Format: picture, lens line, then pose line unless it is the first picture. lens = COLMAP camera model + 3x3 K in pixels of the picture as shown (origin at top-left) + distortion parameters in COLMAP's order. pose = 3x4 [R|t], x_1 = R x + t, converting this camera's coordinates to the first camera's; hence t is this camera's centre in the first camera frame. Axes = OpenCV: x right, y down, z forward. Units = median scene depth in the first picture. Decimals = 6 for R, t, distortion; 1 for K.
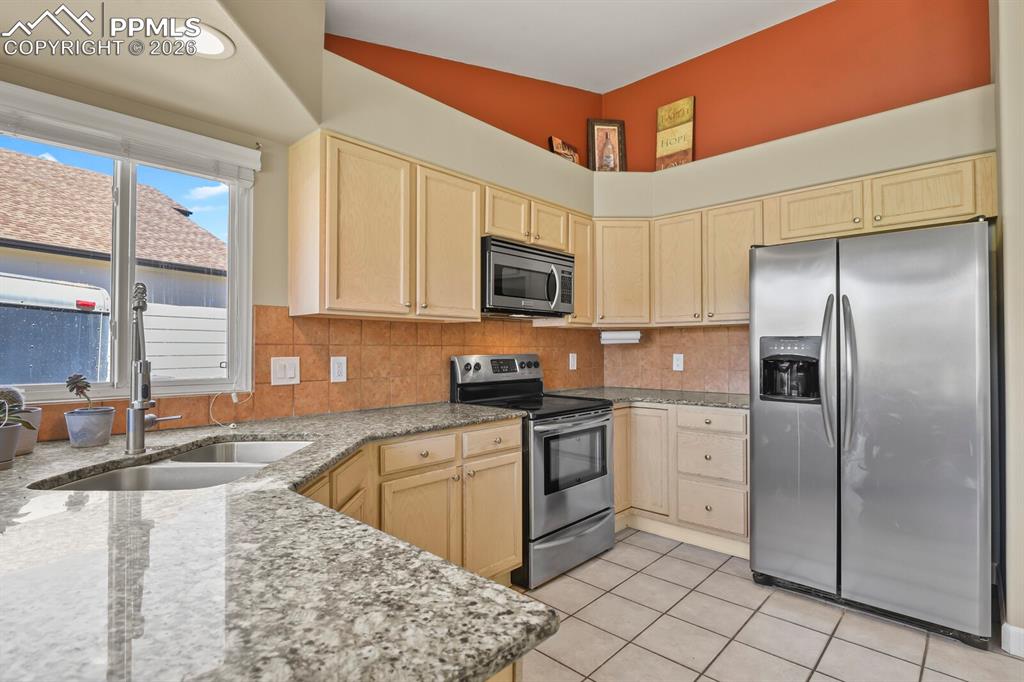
lens RADIAL K [[499.7, 0, 520.4], [0, 499.7, 342.1], [0, 0, 1]] dist [-0.004434, -0.001038]
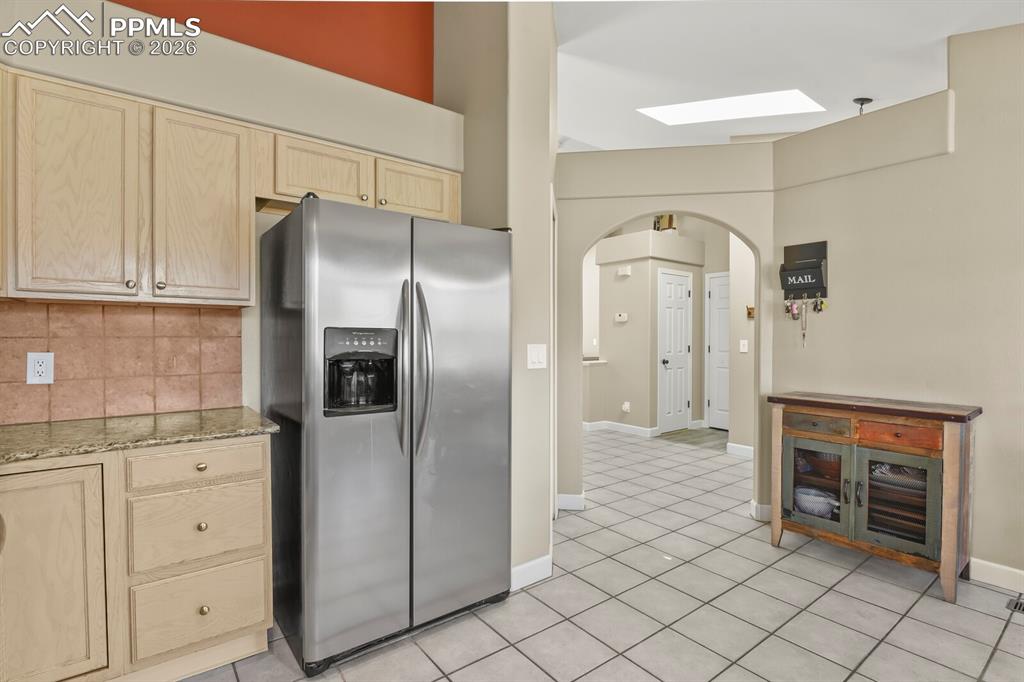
lens RADIAL K [[499.7, 0, 520.4], [0, 499.7, 342.1], [0, 0, 1]] dist [-0.004434, -0.001038]
pose [[0.163899, -0.007632, 0.986448, -0.170720], [-0.017384, 0.999792, 0.010623, -0.002043], [-0.986324, -0.018890, 0.163732, 0.622675]]
